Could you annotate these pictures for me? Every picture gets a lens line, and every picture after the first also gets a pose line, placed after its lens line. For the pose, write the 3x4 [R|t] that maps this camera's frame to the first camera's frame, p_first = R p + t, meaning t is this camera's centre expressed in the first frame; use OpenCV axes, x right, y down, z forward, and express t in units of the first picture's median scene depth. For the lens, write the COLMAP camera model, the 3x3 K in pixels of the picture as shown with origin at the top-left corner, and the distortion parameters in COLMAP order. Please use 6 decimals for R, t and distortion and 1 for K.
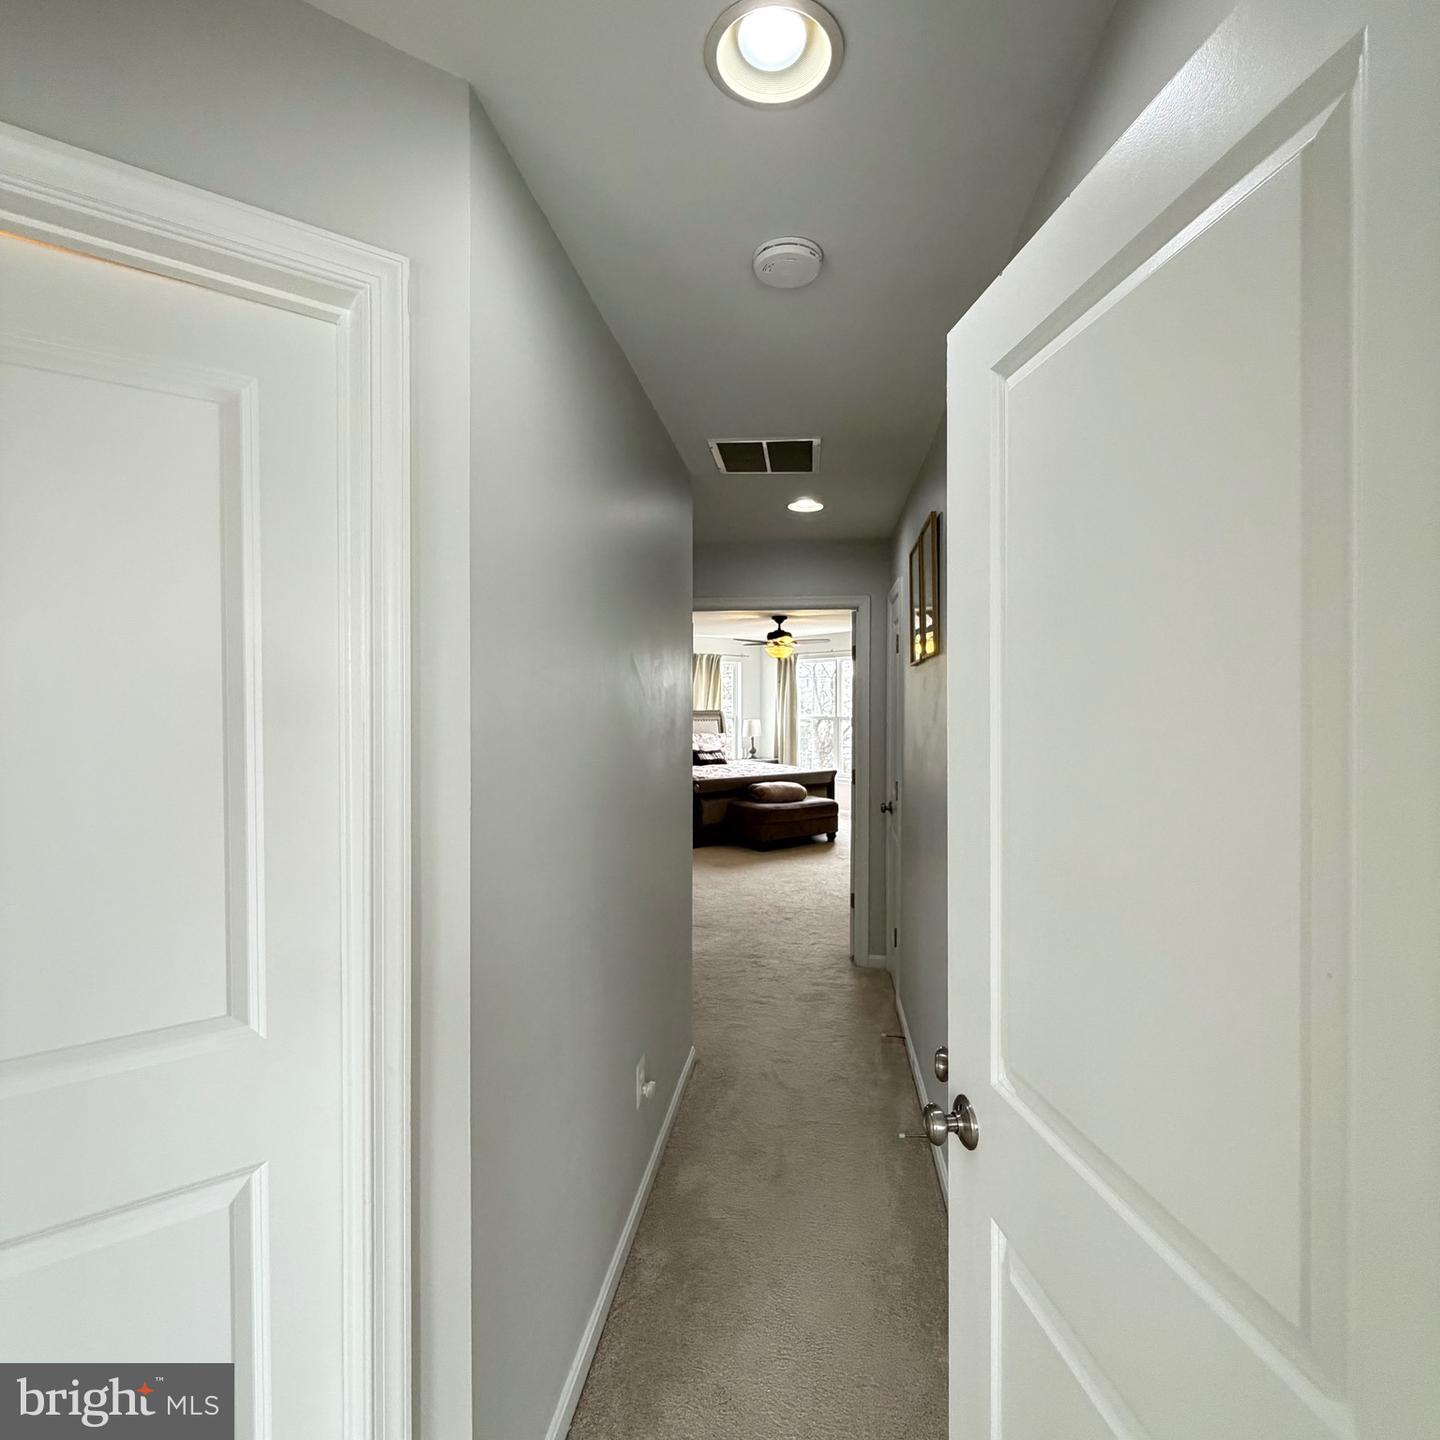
lens RADIAL K [[762.4, 0, 721.6], [0, 762.4, 714.3], [0, 0, 1]] dist [0.003178, -0.001425]
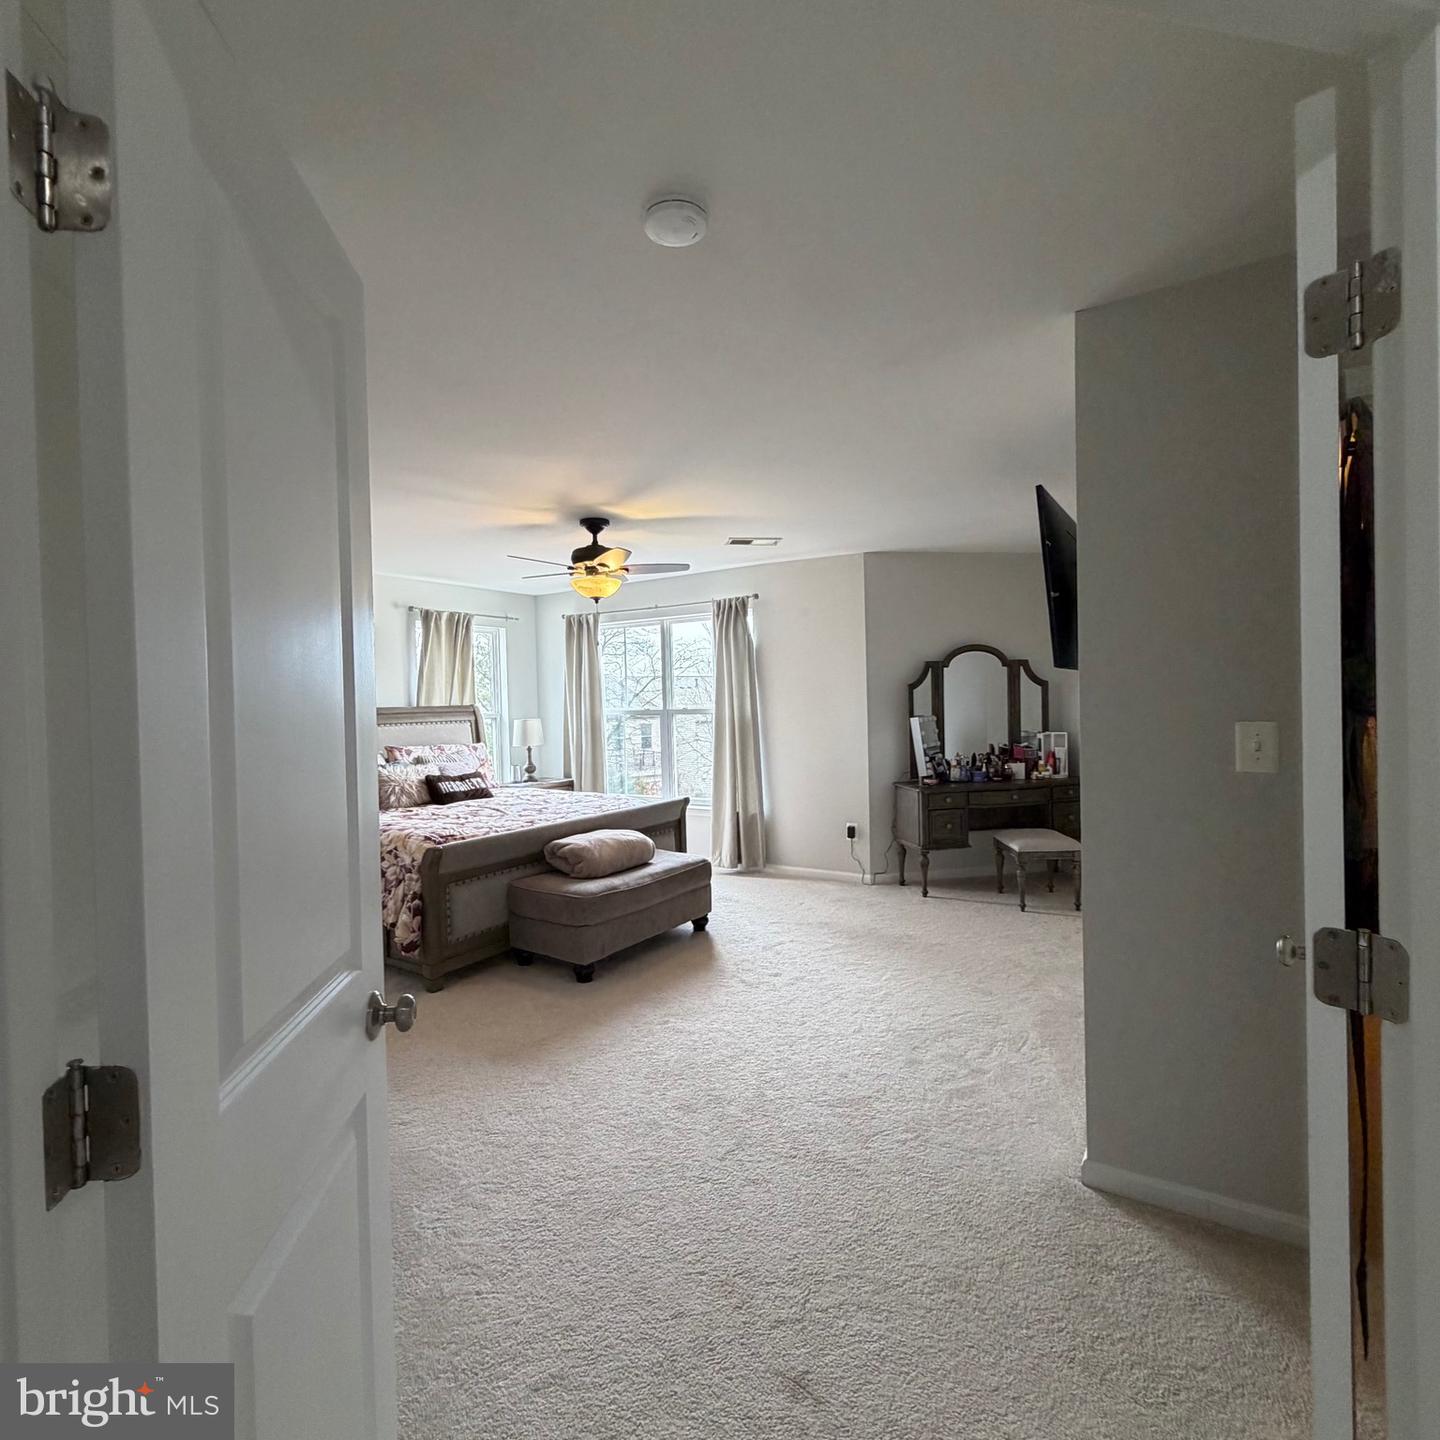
lens RADIAL K [[762.4, 0, 713.9], [0, 762.4, 709.6], [0, 0, 1]] dist [0.003178, -0.001425]
pose [[0.947926, -0.028649, 0.317200, -0.014309], [0.031159, 0.999510, -0.002842, 0.006419], [-0.316963, 0.012578, 0.948354, 0.387016]]
